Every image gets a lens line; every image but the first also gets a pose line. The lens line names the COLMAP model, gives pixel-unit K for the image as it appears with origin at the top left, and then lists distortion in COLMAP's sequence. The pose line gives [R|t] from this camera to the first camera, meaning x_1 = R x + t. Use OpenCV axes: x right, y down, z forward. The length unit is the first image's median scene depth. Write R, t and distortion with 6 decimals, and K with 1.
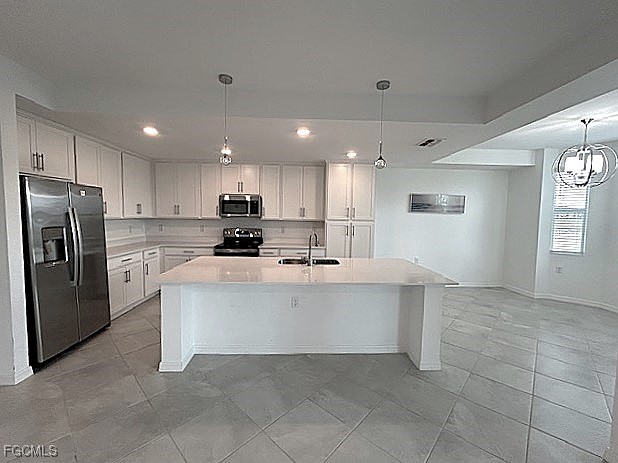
lens RADIAL K [[250.6, 0, 309.0], [0, 250.6, 231.5], [0, 0, 1]] dist [0.000758, 0.000060]
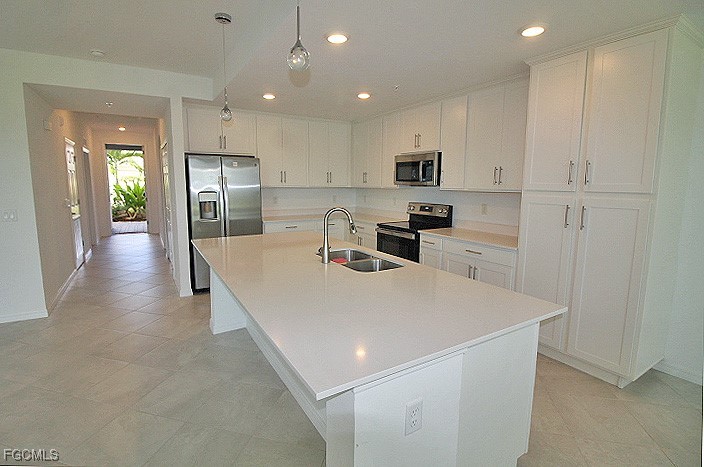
lens RADIAL K [[333.2, 0, 351.4], [0, 333.2, 229.5], [0, 0, 1]] dist [0.018186, -0.000090]
pose [[0.476816, 0.108386, -0.872295, 0.465706], [-0.053184, 0.994108, 0.094451, -0.016425], [0.877393, 0.001356, 0.479771, 0.421059]]
